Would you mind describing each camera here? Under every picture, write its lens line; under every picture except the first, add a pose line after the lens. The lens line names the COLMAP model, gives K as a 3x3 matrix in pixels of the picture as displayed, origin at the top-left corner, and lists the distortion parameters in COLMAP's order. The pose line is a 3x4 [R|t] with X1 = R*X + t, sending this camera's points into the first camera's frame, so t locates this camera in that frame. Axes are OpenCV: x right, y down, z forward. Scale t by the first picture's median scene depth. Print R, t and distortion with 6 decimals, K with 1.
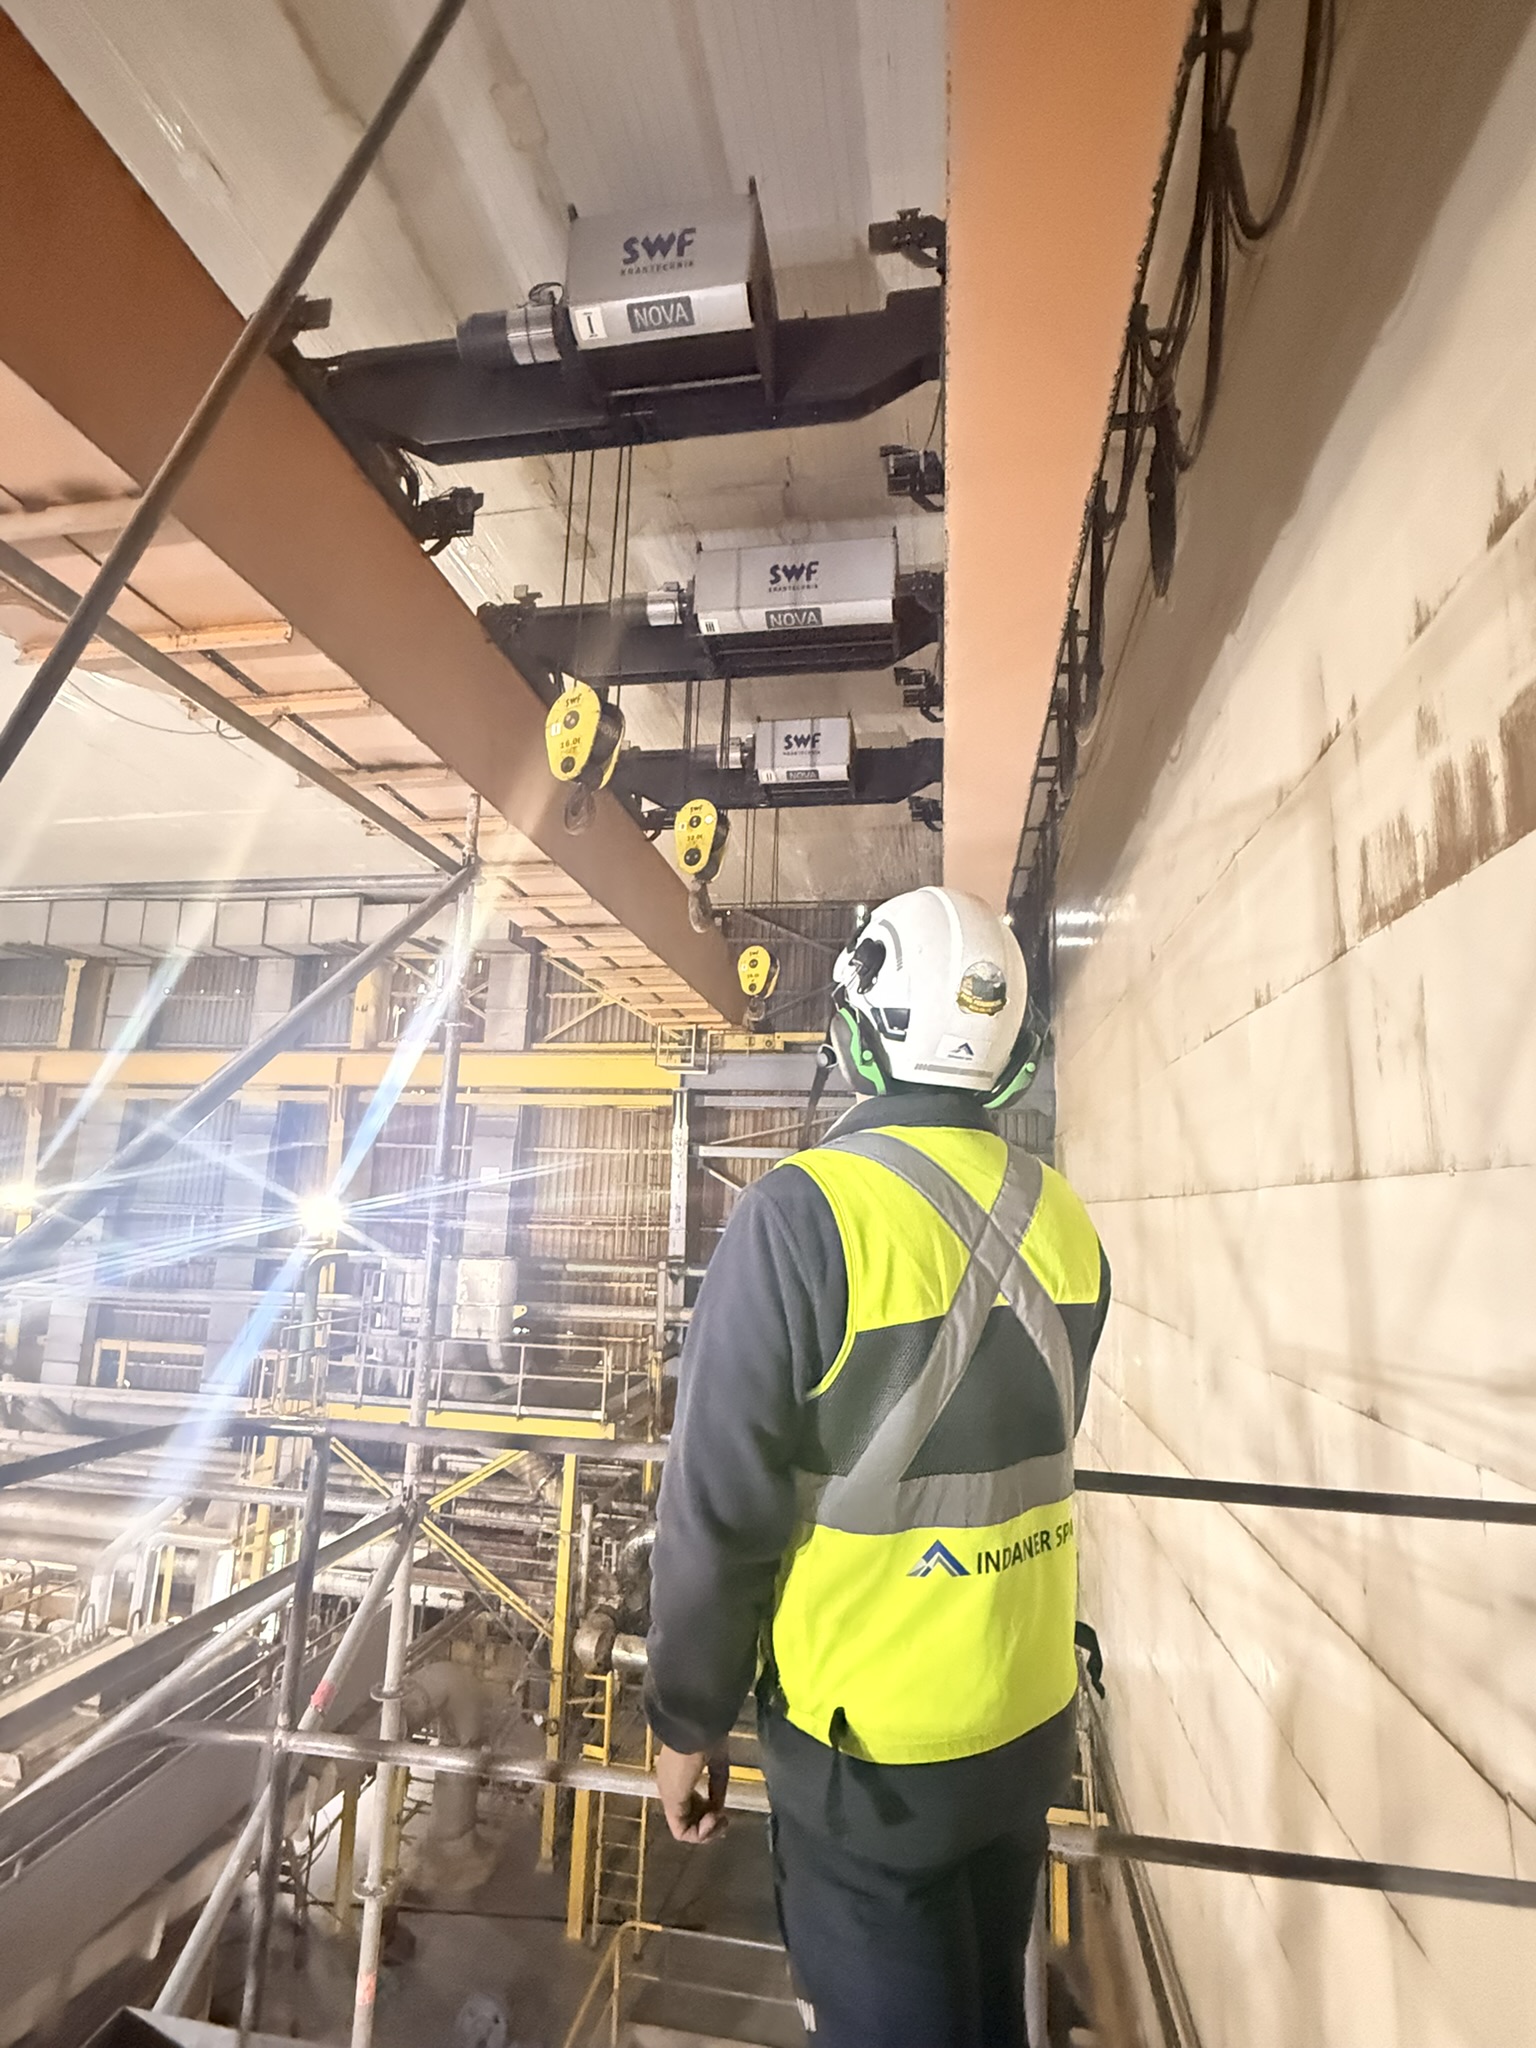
lens RADIAL K [[1000.3, 0, 768.0], [0, 1000.3, 1024.0], [0, 0, 1]] dist [0.000033, 0.000870]
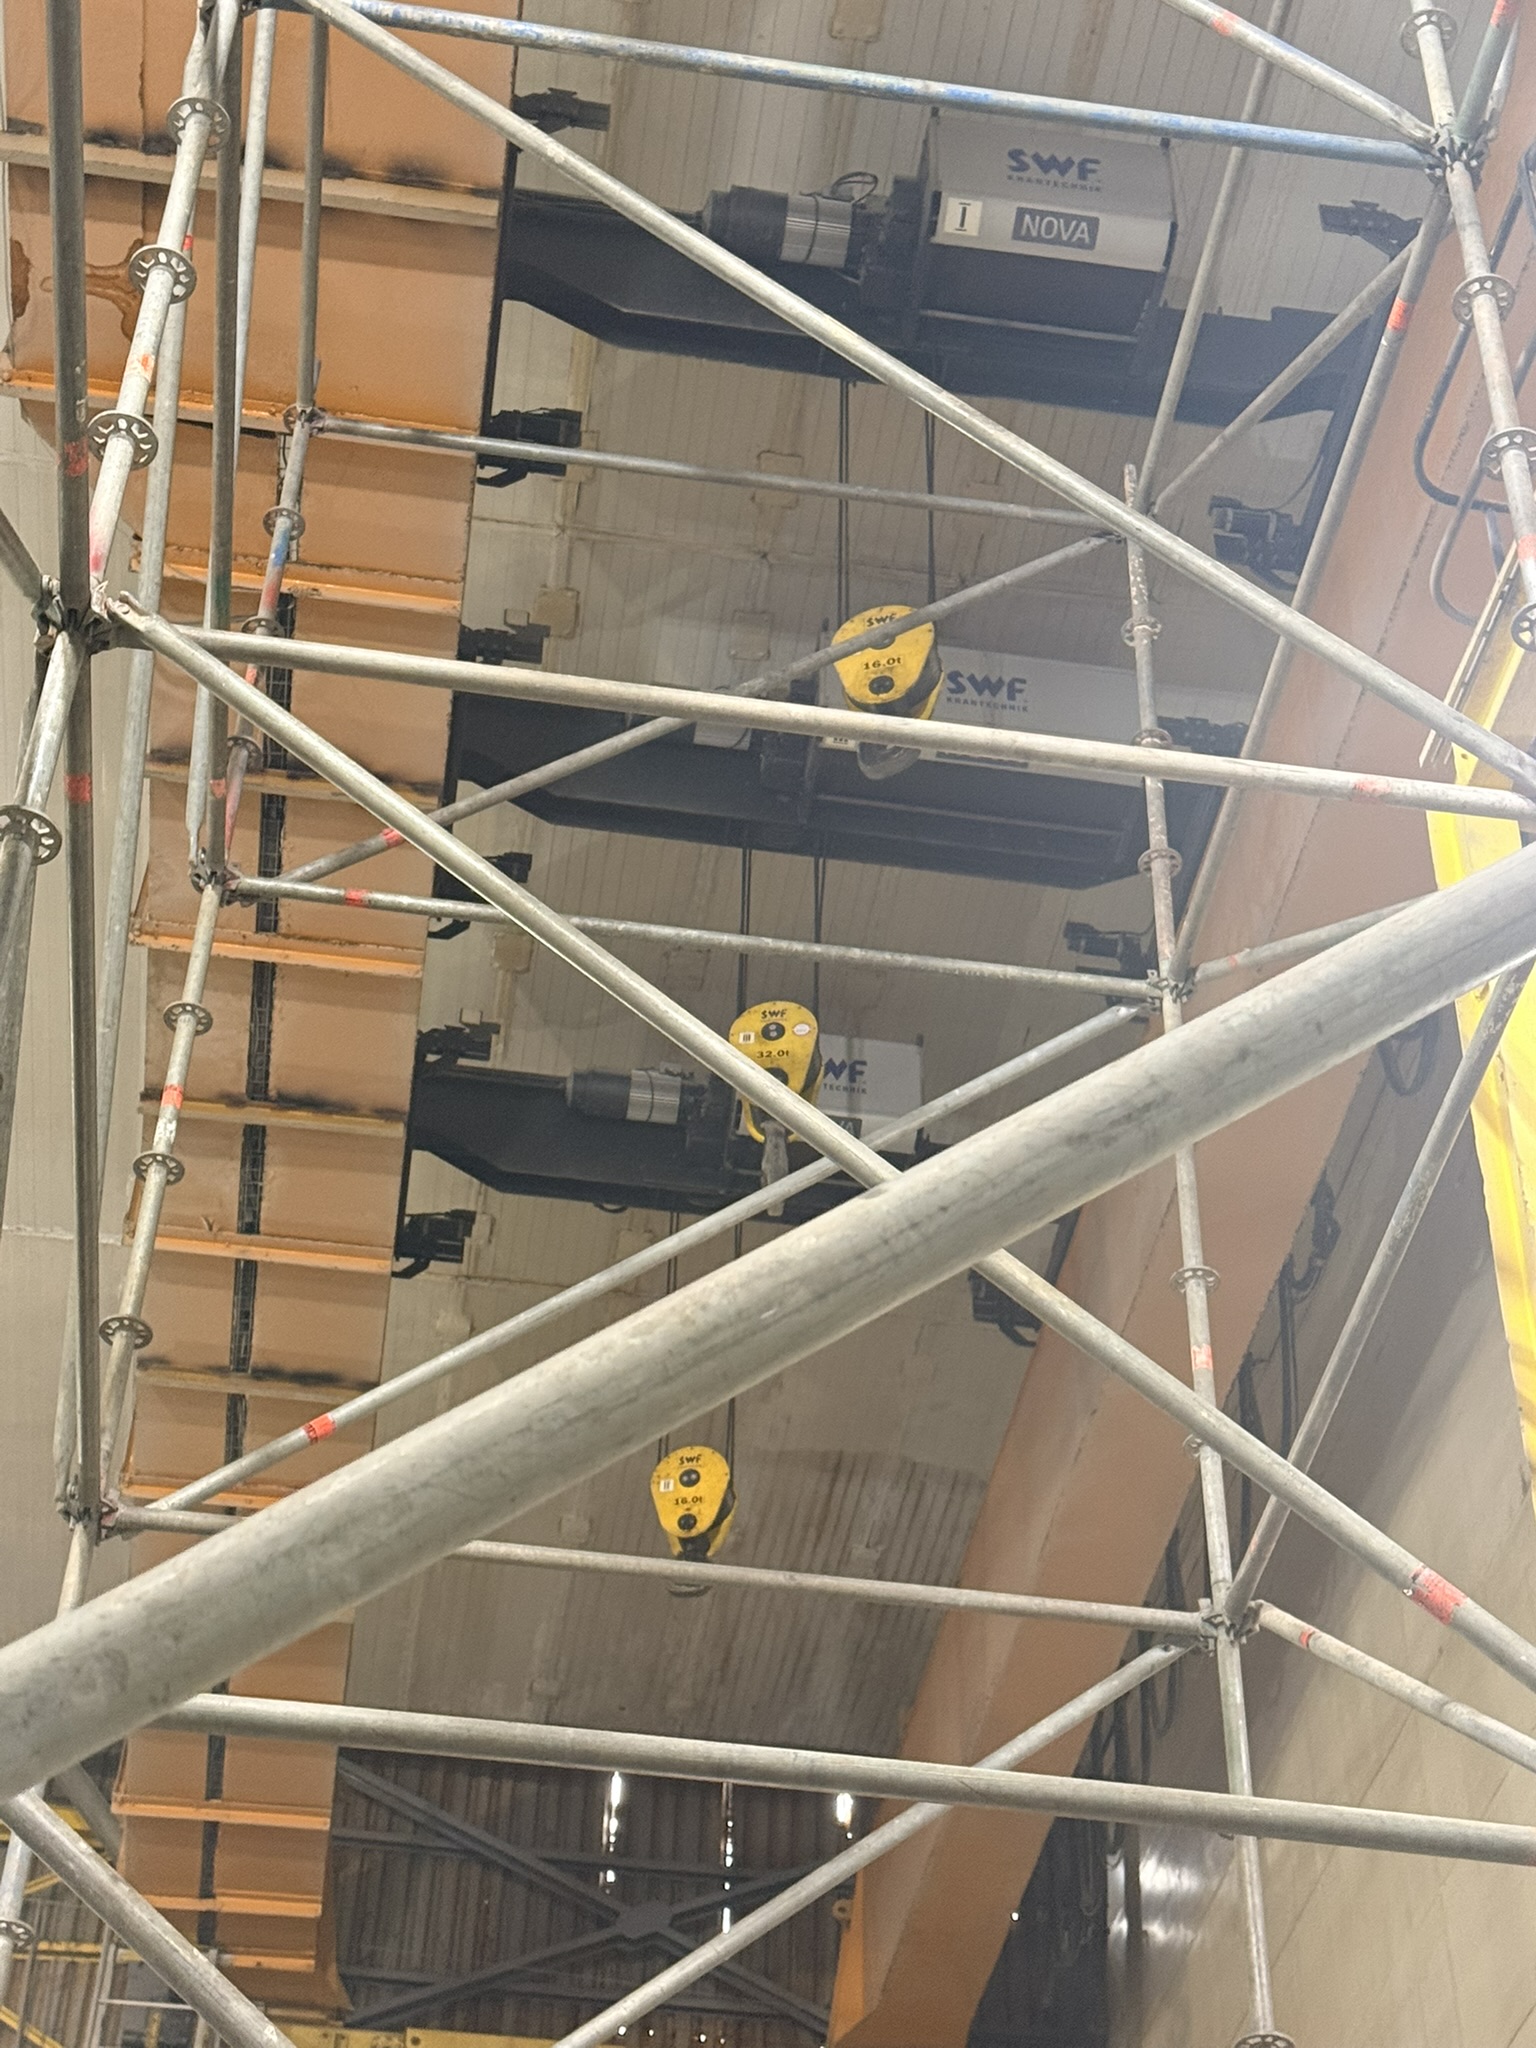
lens RADIAL K [[3305.5, 0, 768.0], [0, 3305.5, 1024.0], [0, 0, 1]] dist [0.189317, 0.001253]
pose [[0.949512, 0.207351, 0.235440, -0.394360], [-0.050097, 0.841035, -0.538656, 0.601465], [-0.309704, 0.499666, 0.808961, -0.357798]]
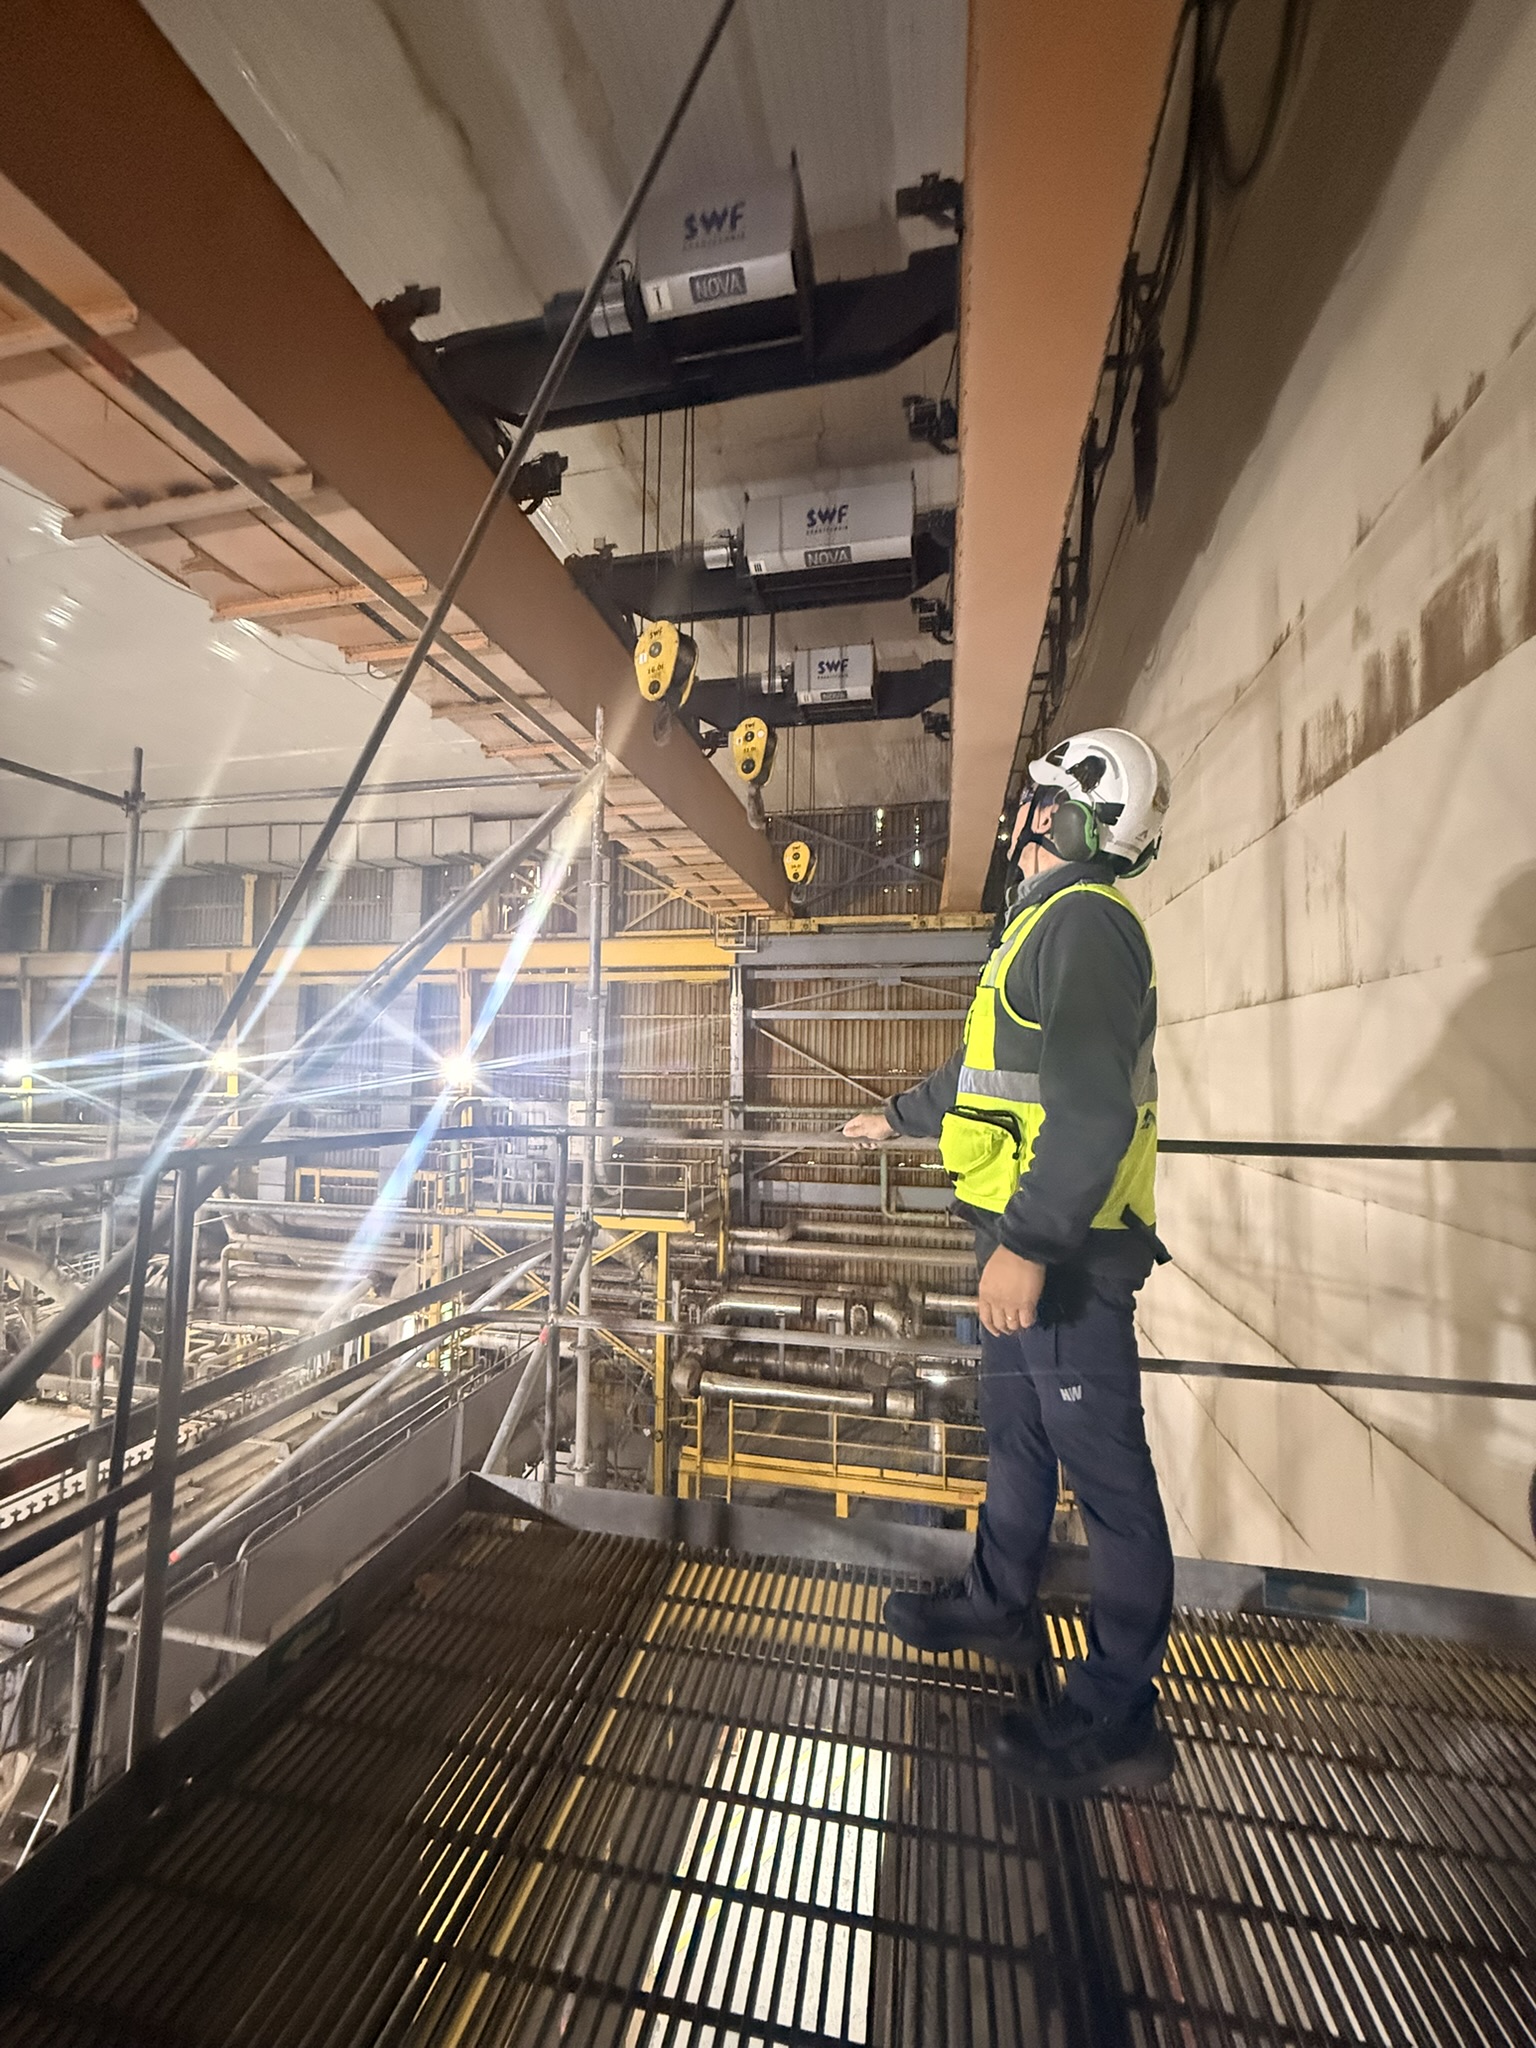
lens RADIAL K [[818.0, 0, 768.0], [0, 818.0, 1021.0], [0, 0, 1]] dist [0.000292, -0.000350]
pose [[0.998975, -0.021470, -0.039843, -0.013966], [0.026244, 0.992003, 0.123459, 0.016182], [0.036874, -0.124378, 0.991550, -0.029783]]
